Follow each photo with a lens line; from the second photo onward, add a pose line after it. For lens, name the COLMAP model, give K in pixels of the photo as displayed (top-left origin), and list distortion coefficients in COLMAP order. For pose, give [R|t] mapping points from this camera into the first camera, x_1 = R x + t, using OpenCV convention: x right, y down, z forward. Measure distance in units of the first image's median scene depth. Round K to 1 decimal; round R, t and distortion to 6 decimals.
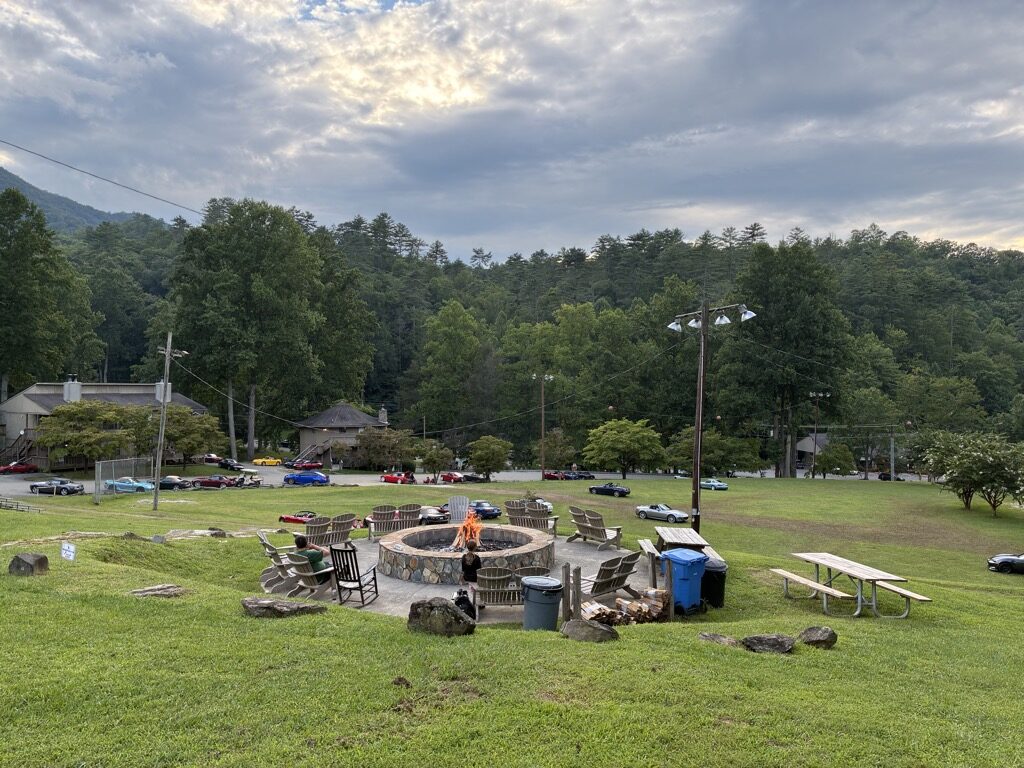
lens RADIAL K [[751.1, 0, 510.0], [0, 751.1, 374.8], [0, 0, 1]] dist [0.074869, -0.092779]
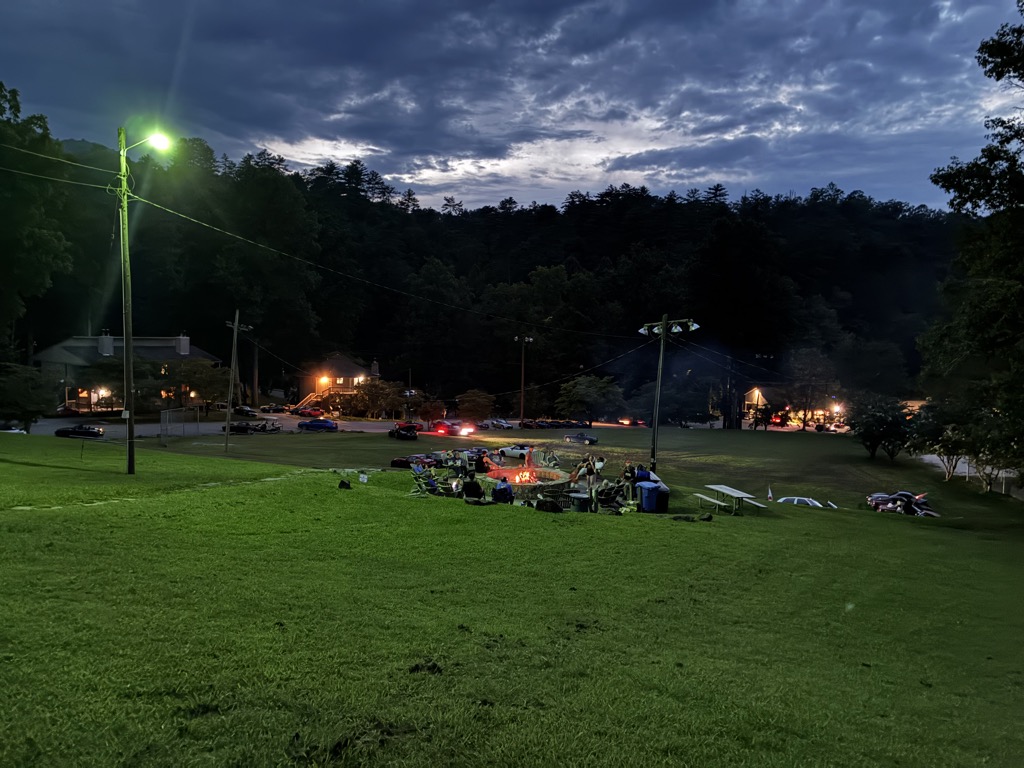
lens RADIAL K [[751.1, 0, 510.0], [0, 751.1, 374.8], [0, 0, 1]] dist [0.074869, -0.092779]
pose [[0.998526, 0.018003, 0.051199, -0.022860], [-0.021778, 0.997009, 0.074159, -0.018043], [-0.049711, -0.075165, 0.995931, -0.089333]]
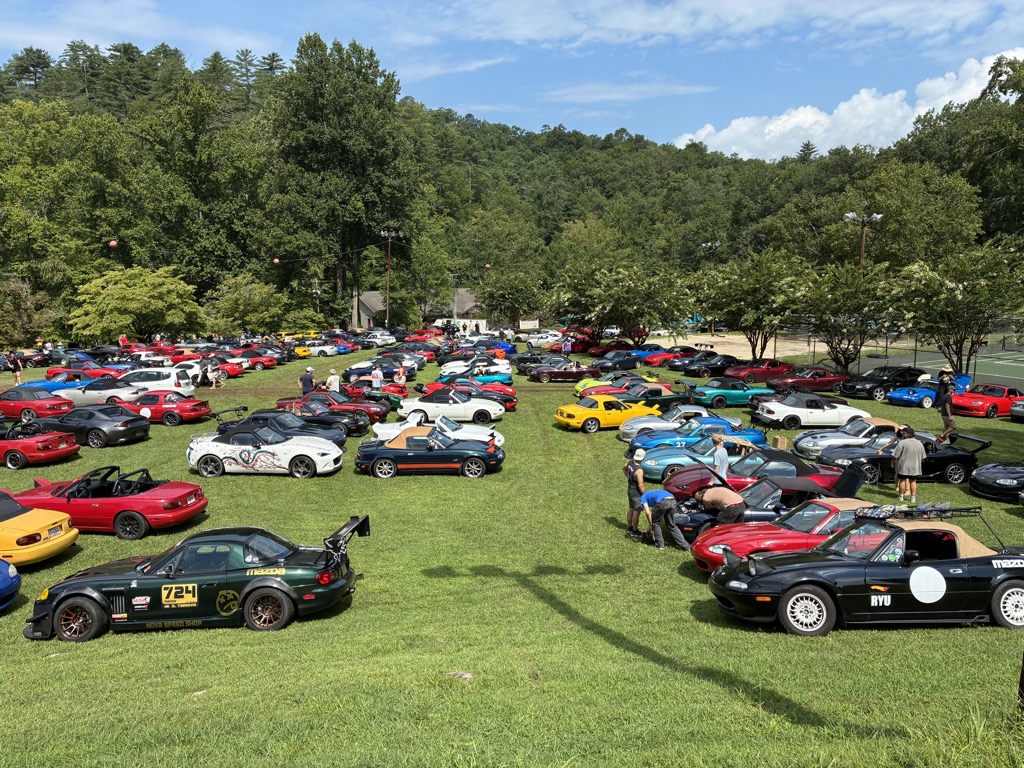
lens RADIAL K [[751.1, 0, 510.0], [0, 751.1, 374.8], [0, 0, 1]] dist [0.074869, -0.092779]
pose [[0.812548, -0.095846, 0.574960, 0.018280], [-0.001524, 0.986036, 0.166527, 0.032366], [-0.582892, -0.136187, 0.801056, 0.195484]]
